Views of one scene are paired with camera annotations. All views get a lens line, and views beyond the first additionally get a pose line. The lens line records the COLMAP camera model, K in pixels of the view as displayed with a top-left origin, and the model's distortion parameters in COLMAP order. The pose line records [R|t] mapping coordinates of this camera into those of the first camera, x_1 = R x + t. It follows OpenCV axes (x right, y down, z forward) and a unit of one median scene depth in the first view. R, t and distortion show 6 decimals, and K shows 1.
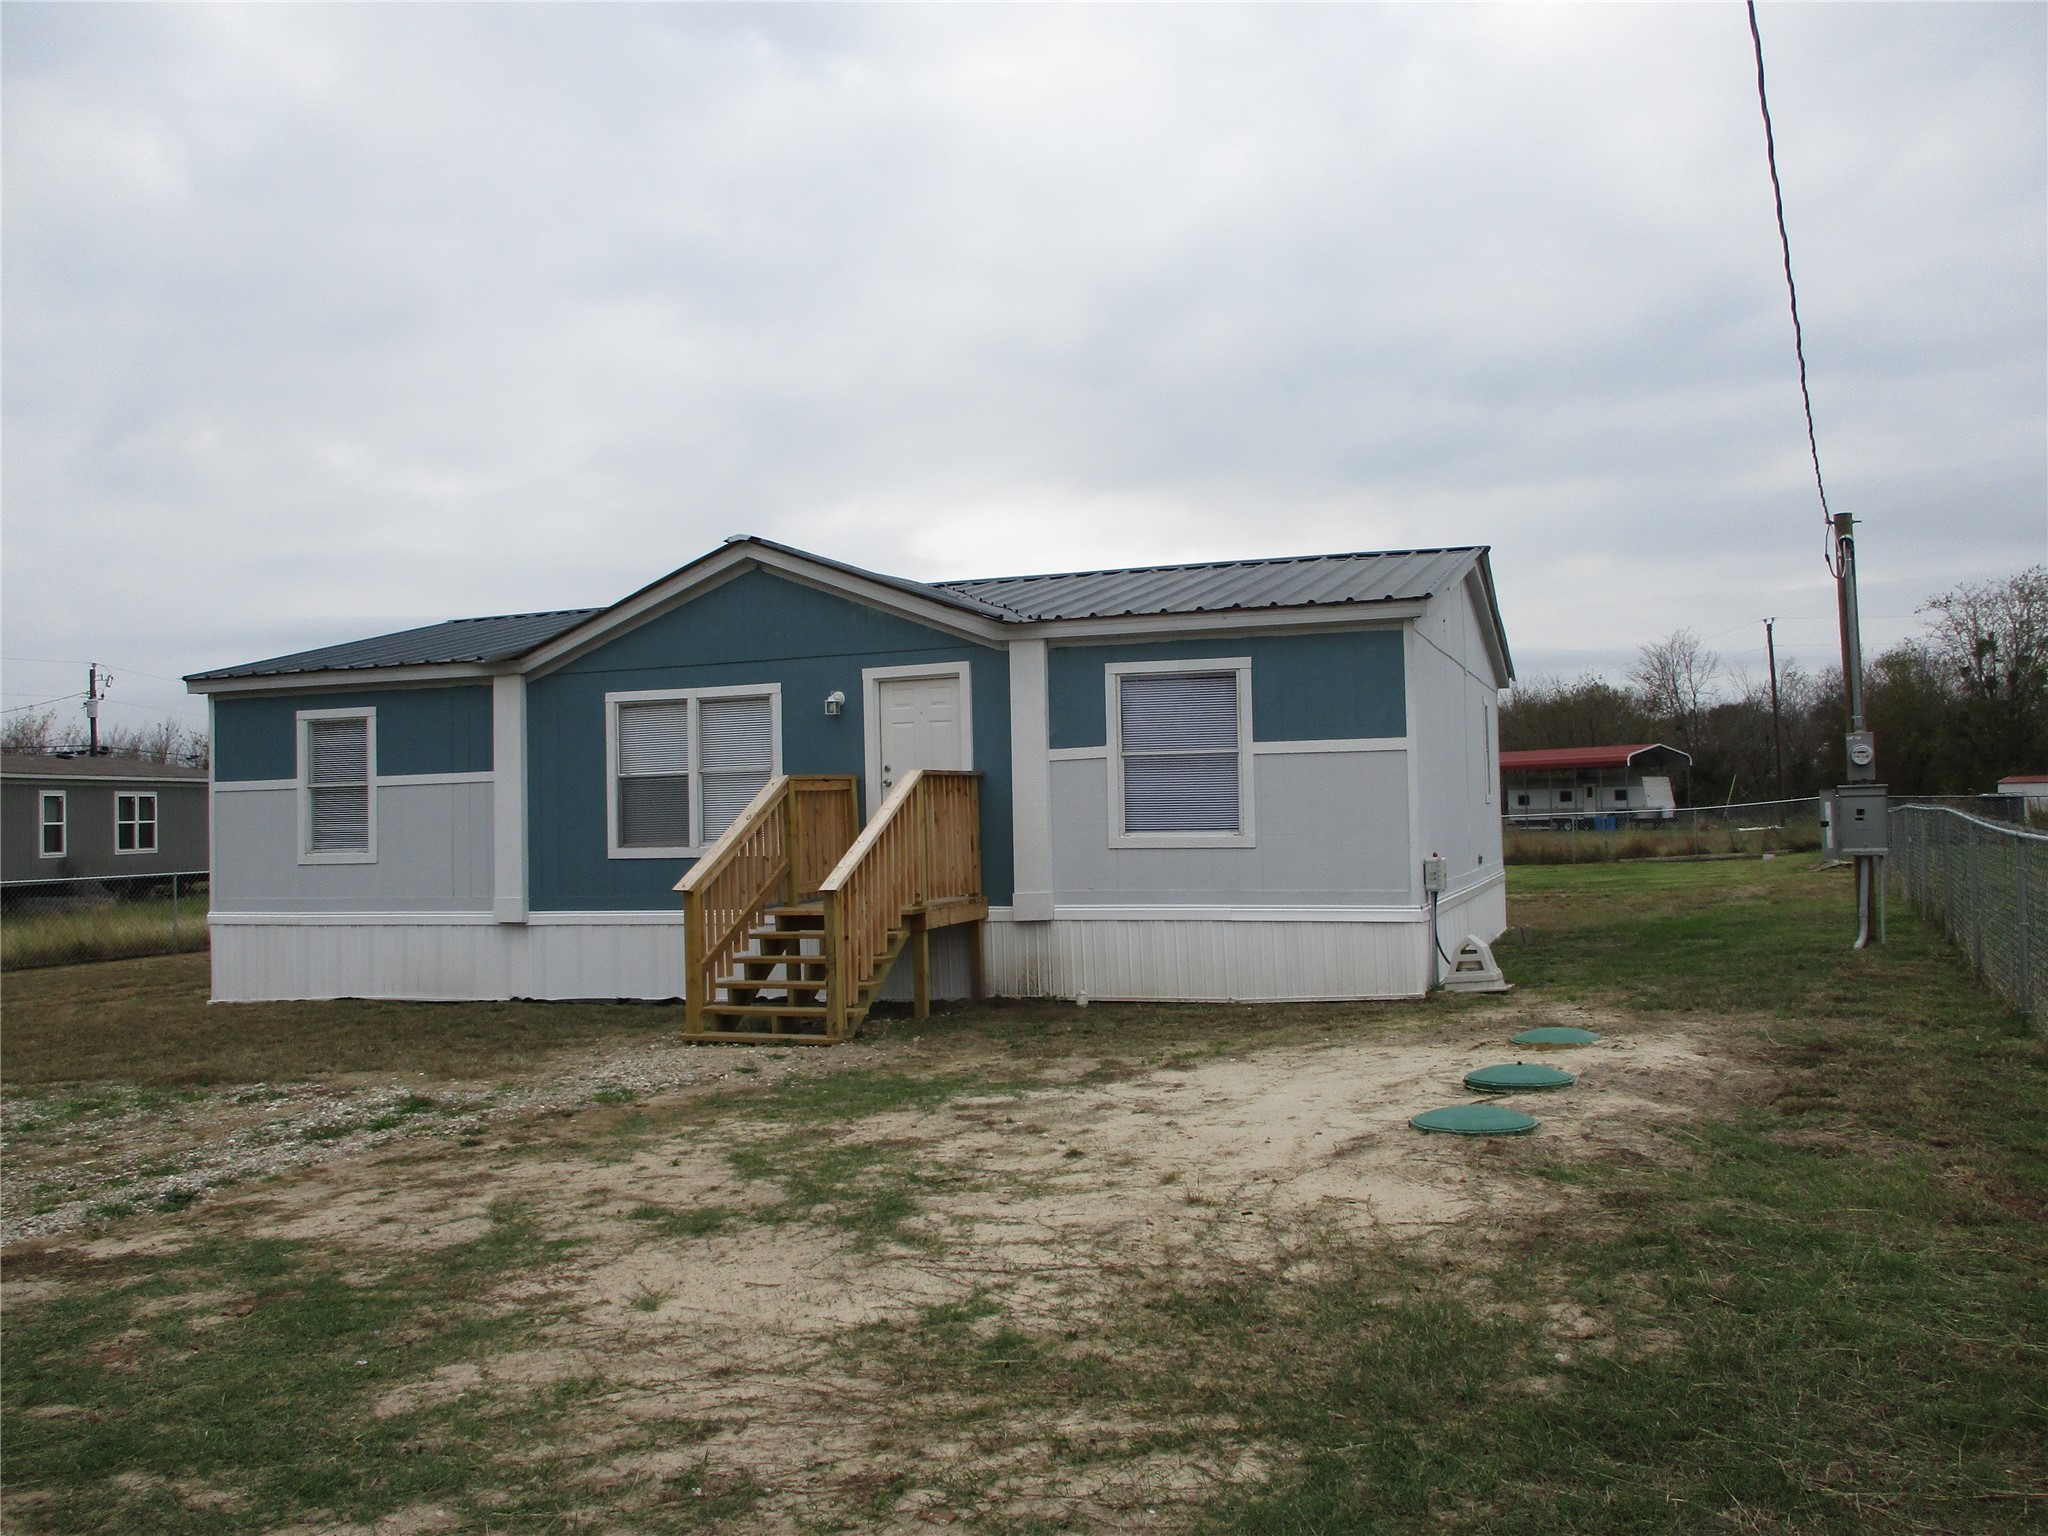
lens RADIAL K [[1675.3, 0, 1024.0], [0, 1675.3, 768.0], [0, 0, 1]] dist [0.004570, 0.001315]
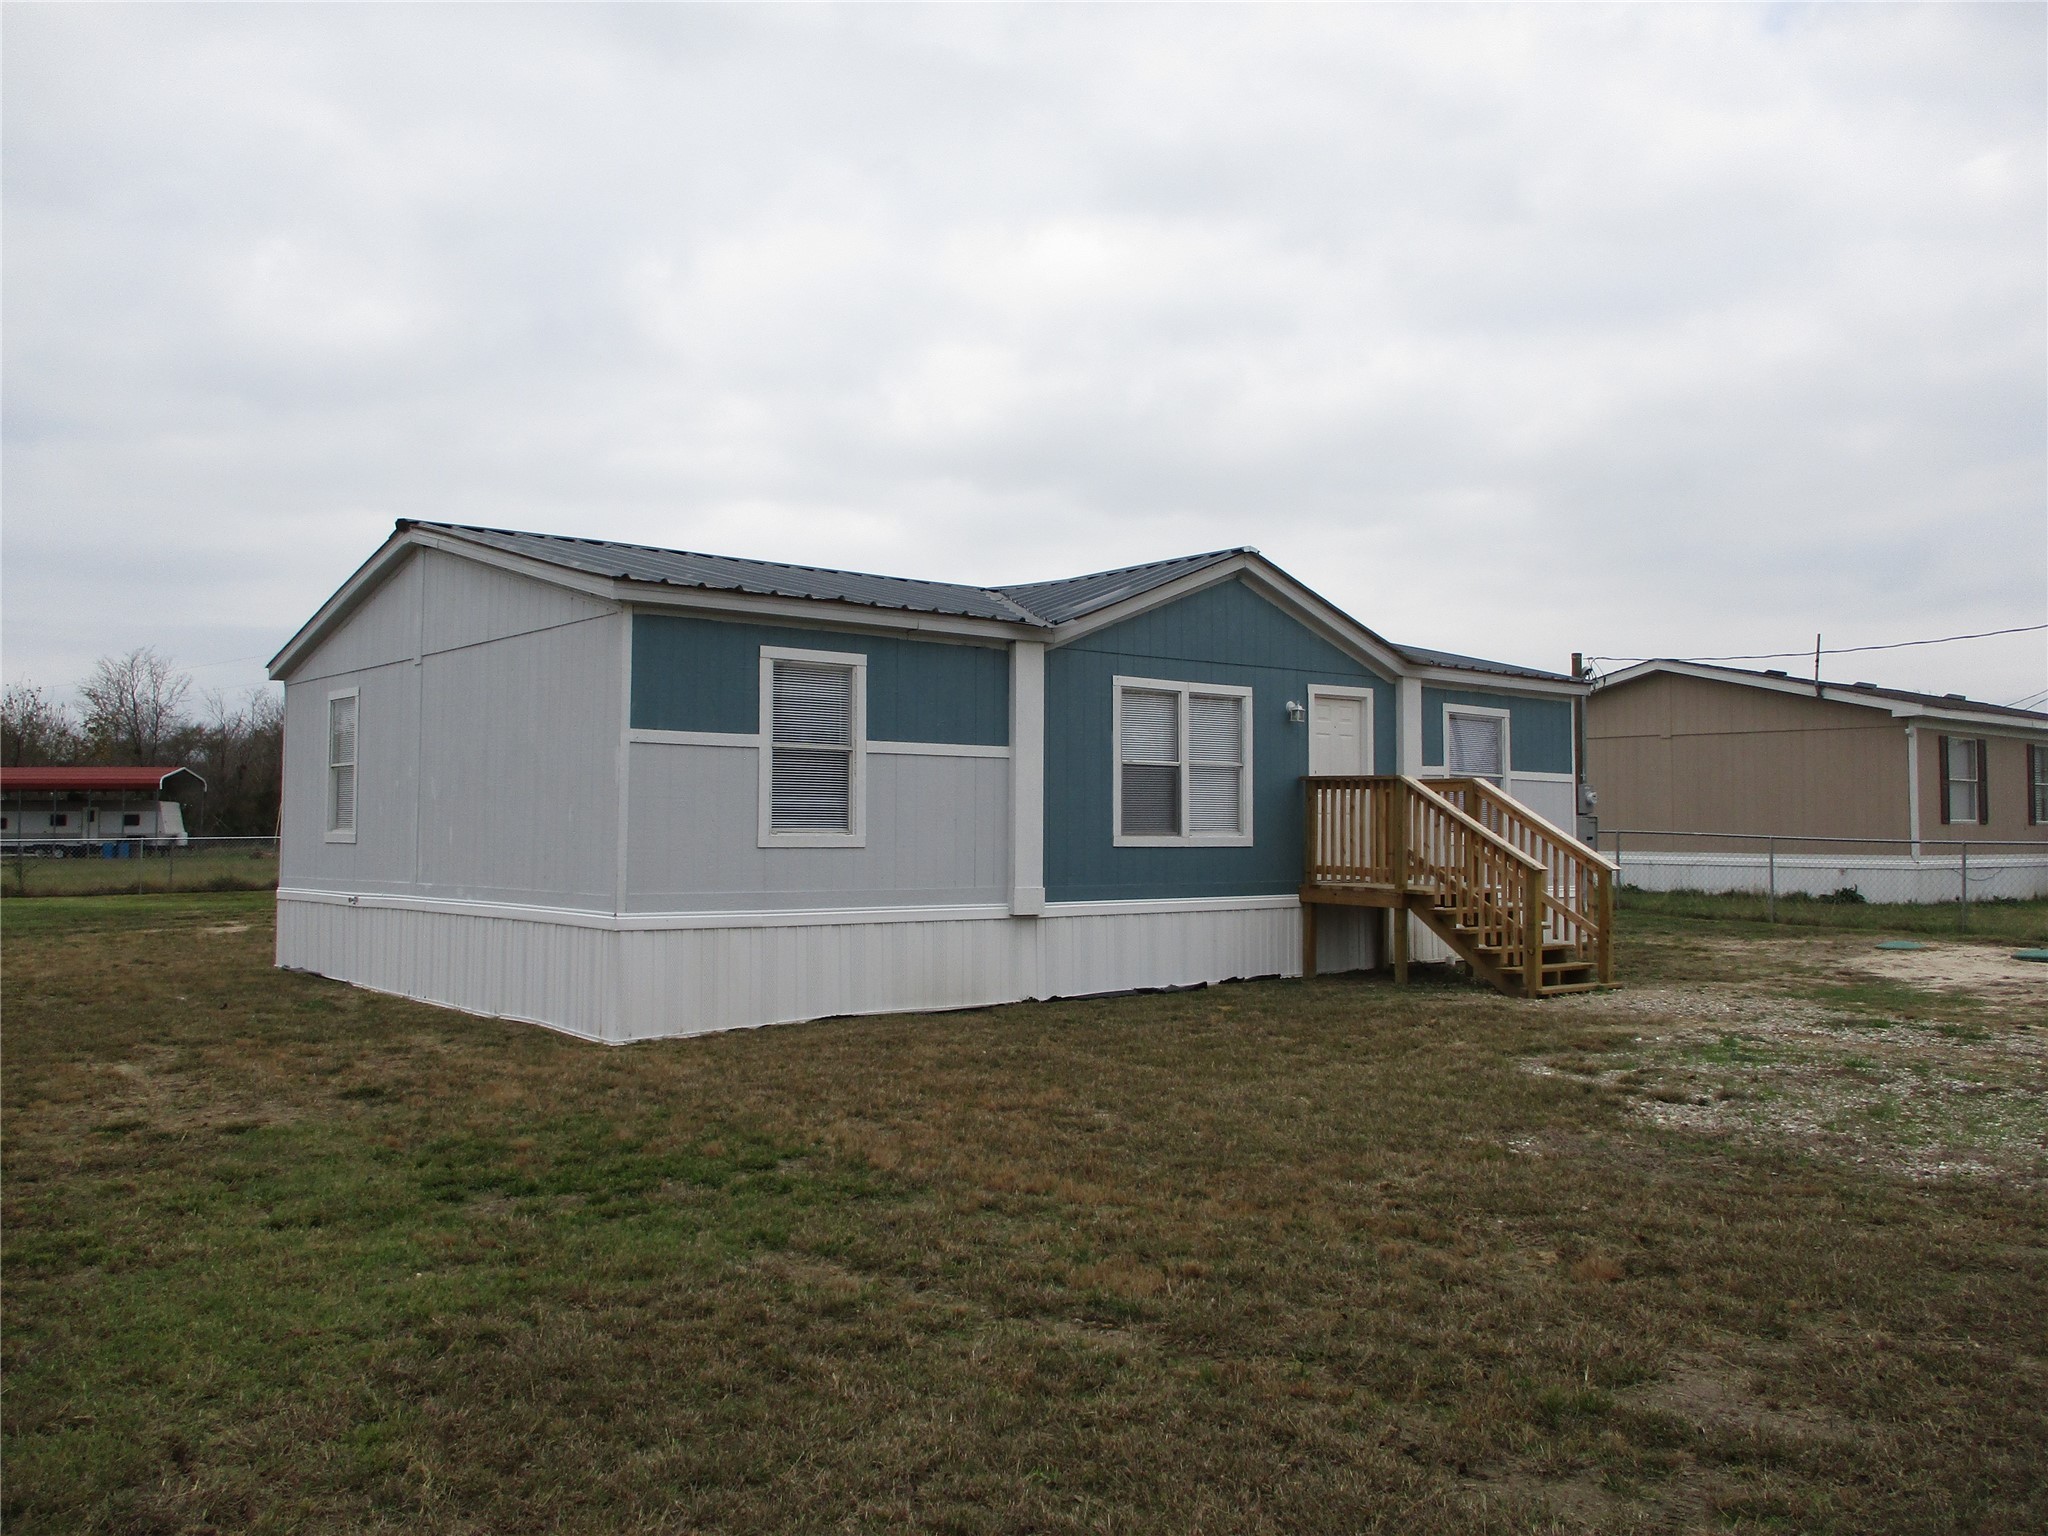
lens RADIAL K [[1675.3, 0, 1024.0], [0, 1675.3, 768.0], [0, 0, 1]] dist [0.004570, 0.001315]
pose [[0.507983, 0.061739, 0.859152, -1.110728], [-0.041952, 0.998018, -0.046913, 0.056622], [-0.860345, -0.012212, 0.509566, 0.553323]]
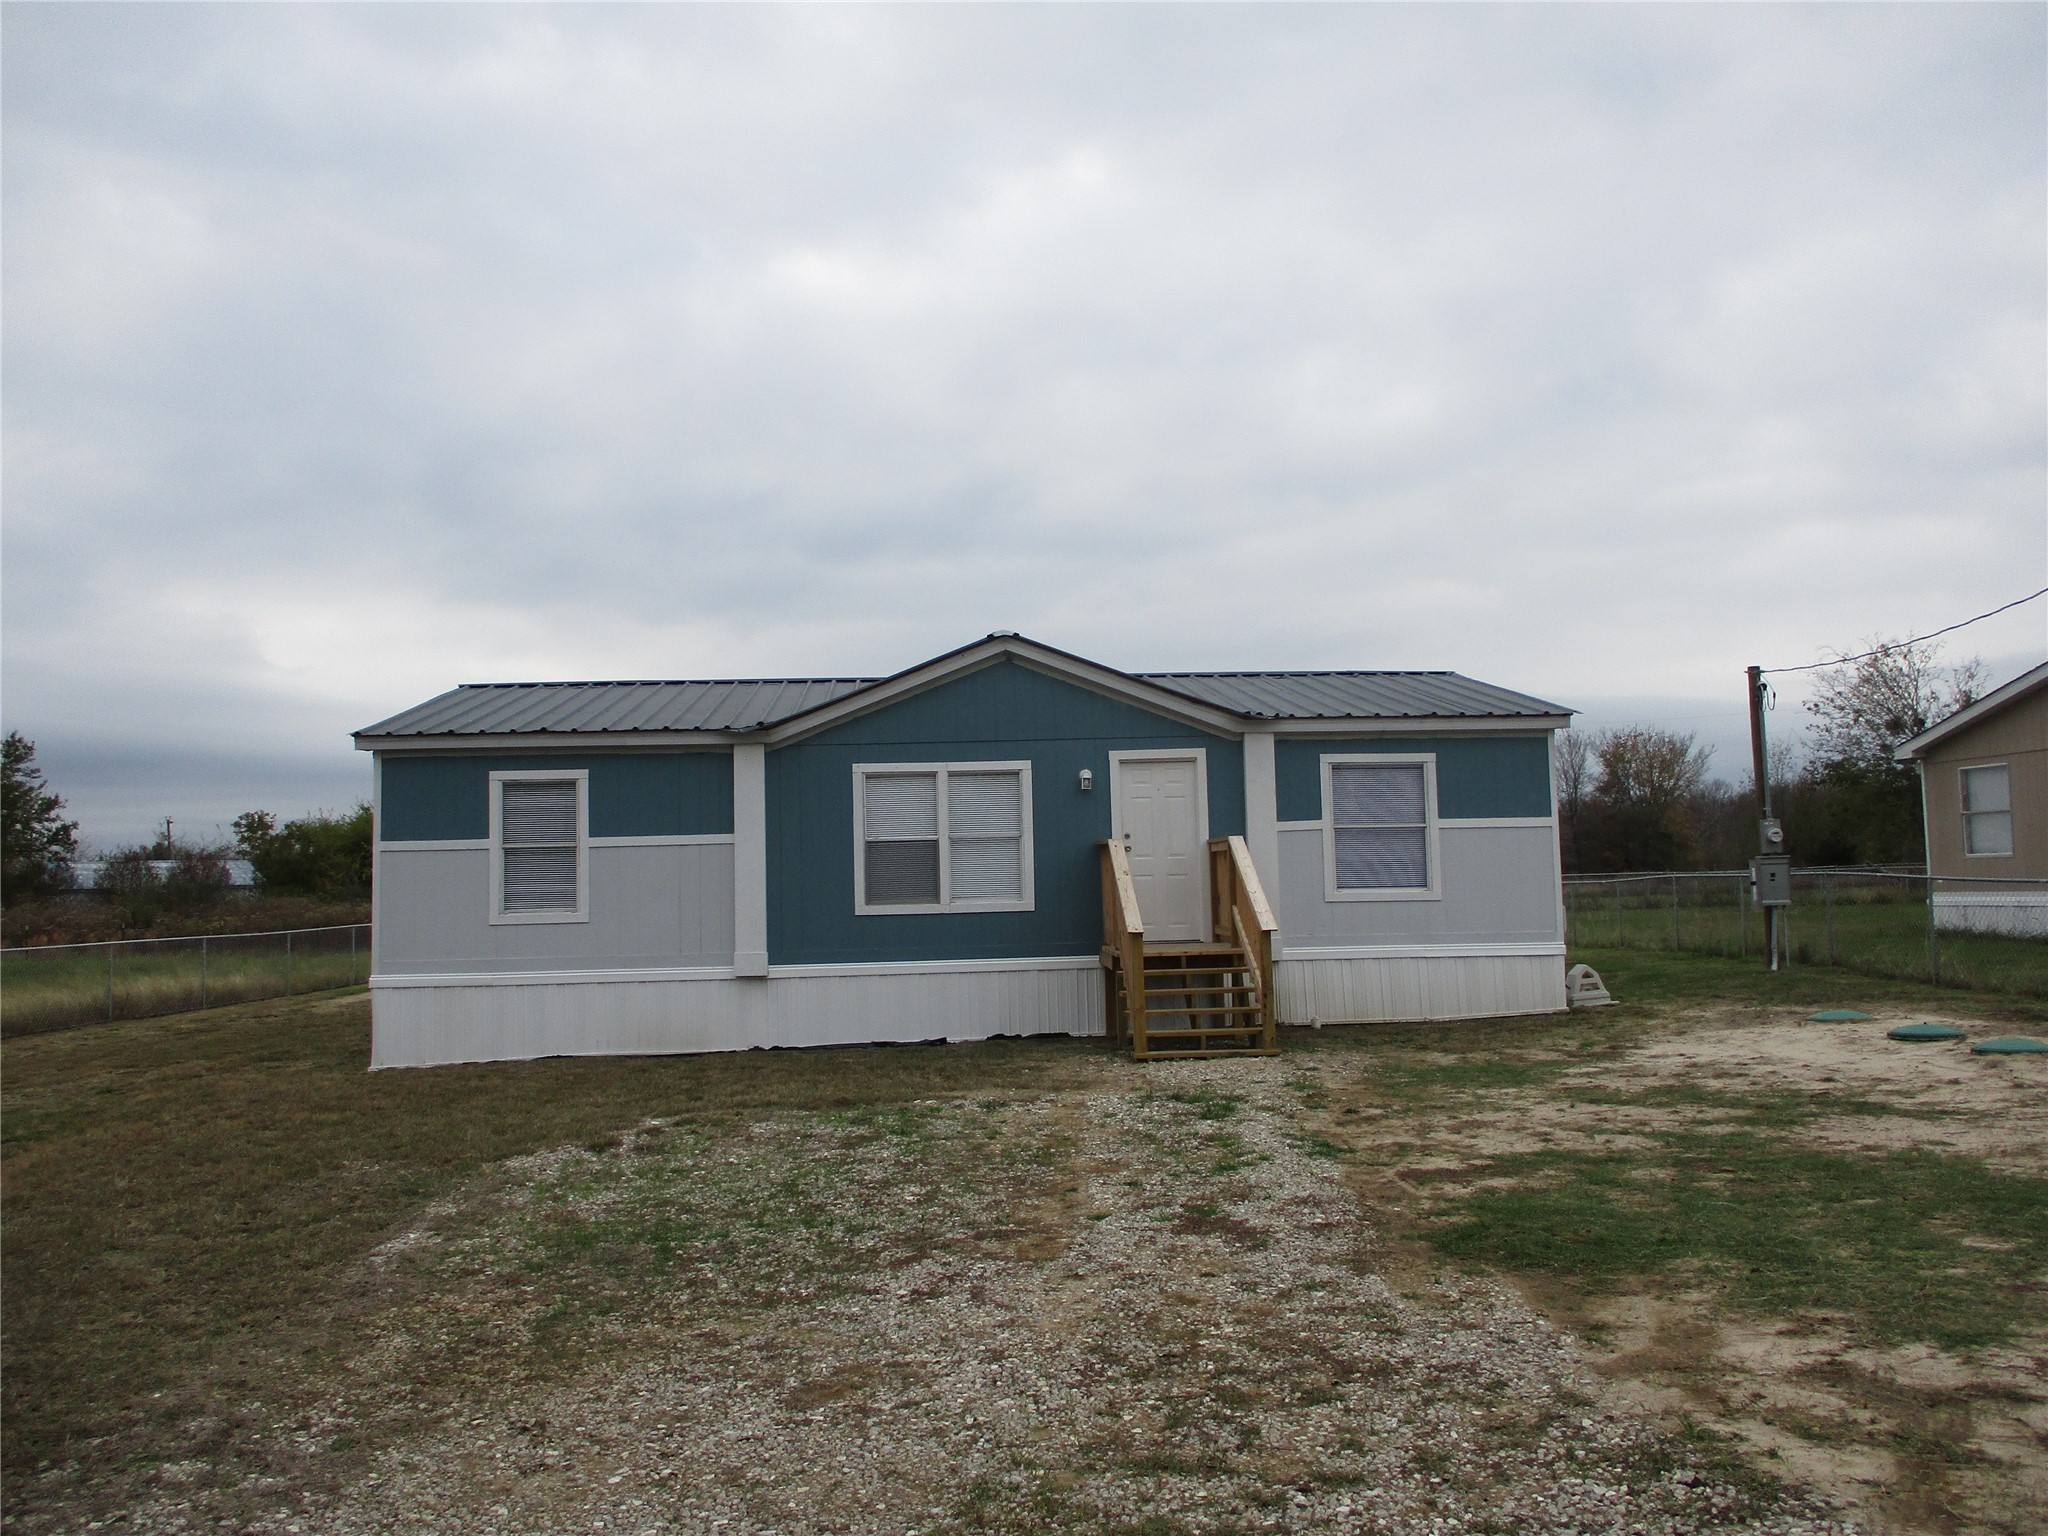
lens RADIAL K [[1675.3, 0, 1024.0], [0, 1675.3, 768.0], [0, 0, 1]] dist [0.004570, 0.001315]
pose [[0.913037, 0.029712, 0.406793, -0.597127], [-0.010472, 0.998722, -0.049443, 0.011124], [-0.407742, 0.040883, 0.912182, -0.047944]]
